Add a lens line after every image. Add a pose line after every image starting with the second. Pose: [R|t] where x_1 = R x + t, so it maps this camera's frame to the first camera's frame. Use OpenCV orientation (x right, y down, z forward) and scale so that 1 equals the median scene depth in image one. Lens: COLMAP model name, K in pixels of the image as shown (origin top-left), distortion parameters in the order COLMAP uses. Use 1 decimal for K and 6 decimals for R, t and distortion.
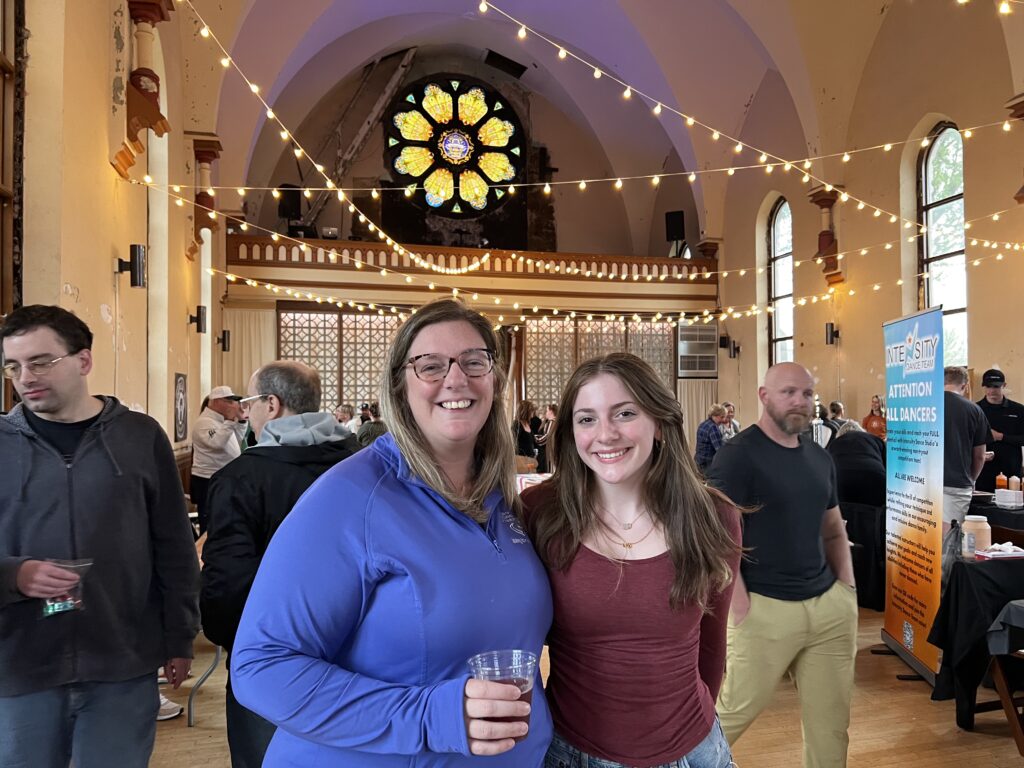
lens RADIAL K [[772.5, 0, 511.9], [0, 772.5, 385.1], [0, 0, 1]] dist [0.039351, -0.049474]
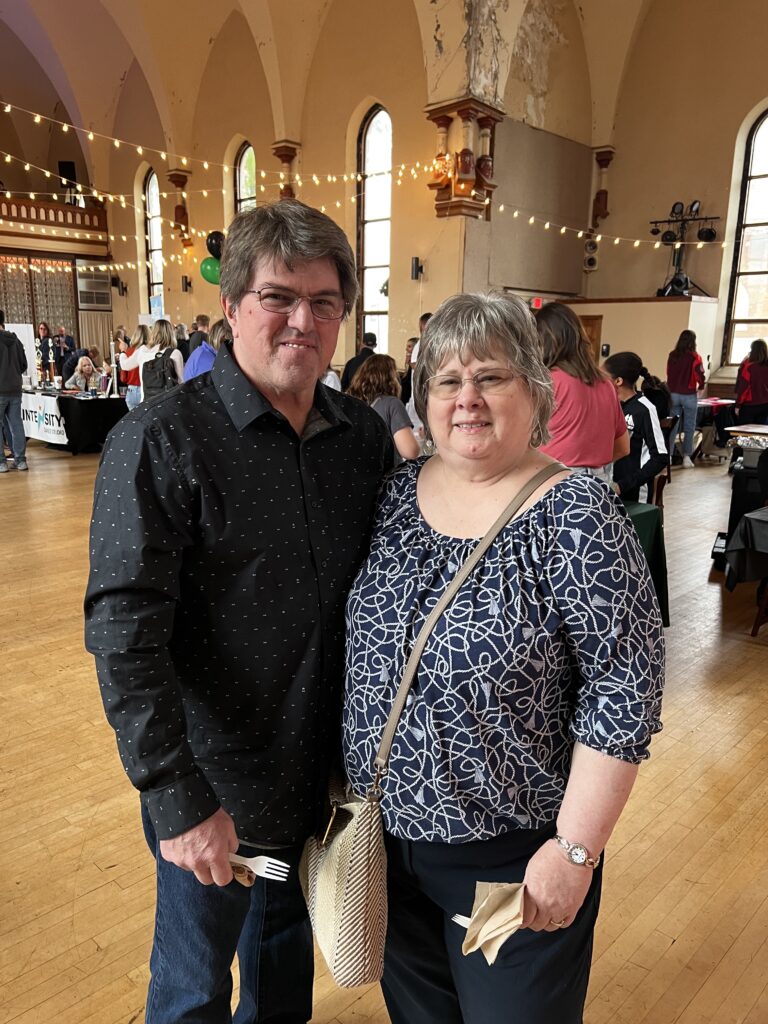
lens RADIAL K [[772.5, 0, 387.4], [0, 772.5, 515.5], [0, 0, 1]] dist [0.039351, -0.049474]
pose [[0.852423, -0.100974, 0.513010, -0.039266], [-0.033931, 0.968423, 0.246993, -0.016882], [-0.521751, -0.227949, 0.822080, -0.398320]]
